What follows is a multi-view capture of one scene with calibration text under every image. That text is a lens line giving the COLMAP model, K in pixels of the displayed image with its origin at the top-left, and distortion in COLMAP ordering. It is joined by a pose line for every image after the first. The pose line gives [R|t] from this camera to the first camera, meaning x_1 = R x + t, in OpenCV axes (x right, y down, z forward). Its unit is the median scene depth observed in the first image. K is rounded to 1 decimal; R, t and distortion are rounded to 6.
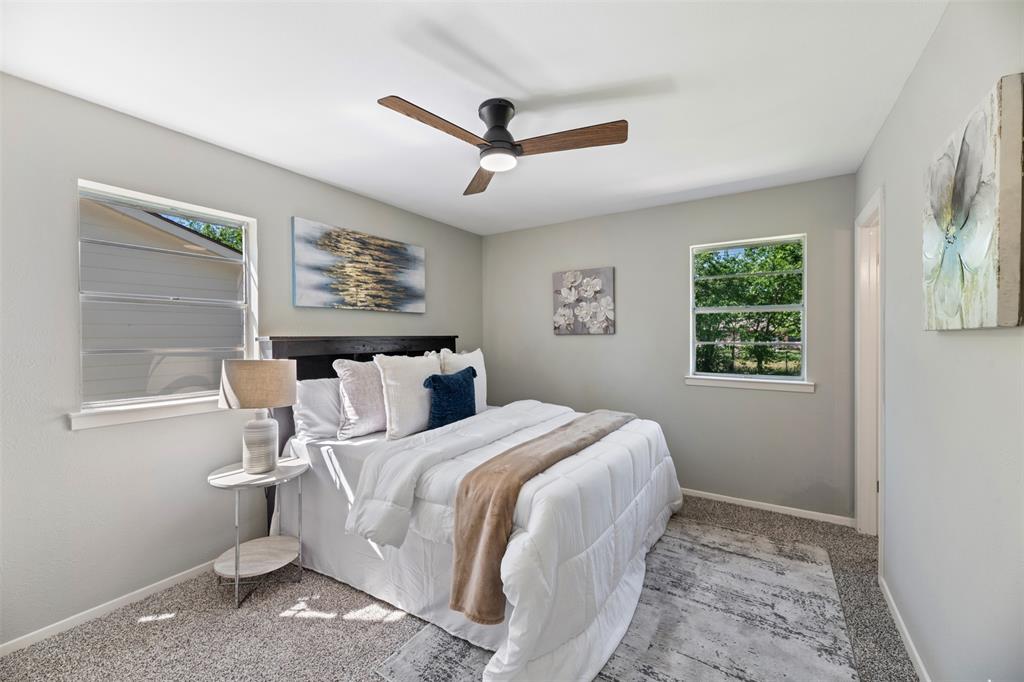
lens RADIAL K [[414.3, 0, 507.5], [0, 414.3, 344.1], [0, 0, 1]] dist [0.001241, -0.000326]
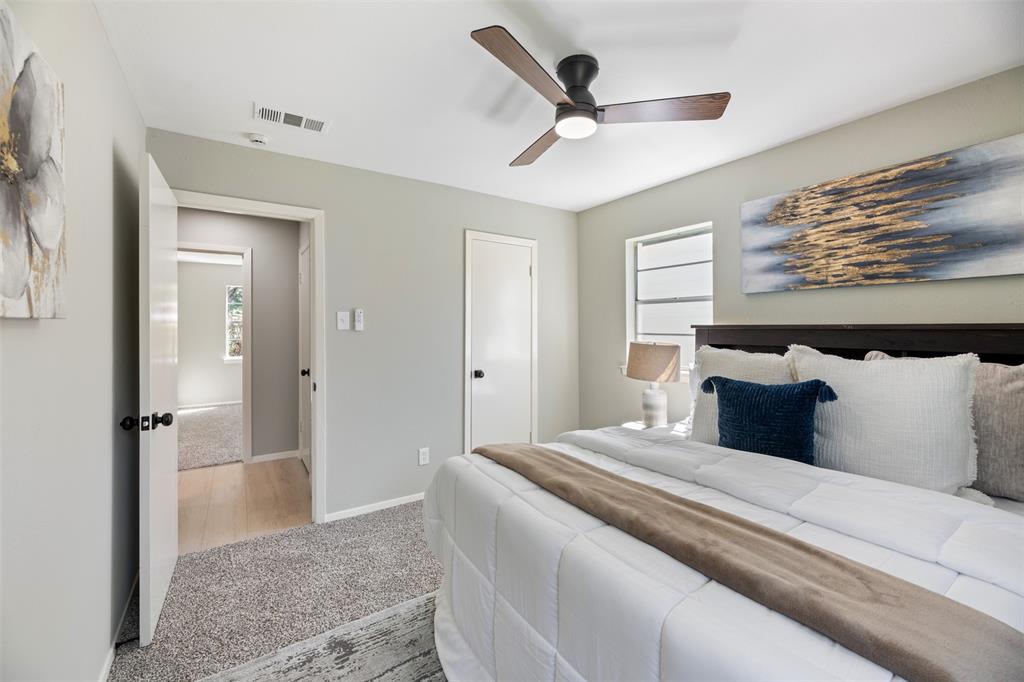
lens RADIAL K [[414.3, 0, 510.0], [0, 414.3, 334.3], [0, 0, 1]] dist [0.001241, -0.000326]
pose [[-0.409282, 0.023141, -0.912114, 0.541501], [-0.015201, 0.999367, 0.032176, -0.016878], [0.912281, 0.027034, -0.408671, 0.797039]]
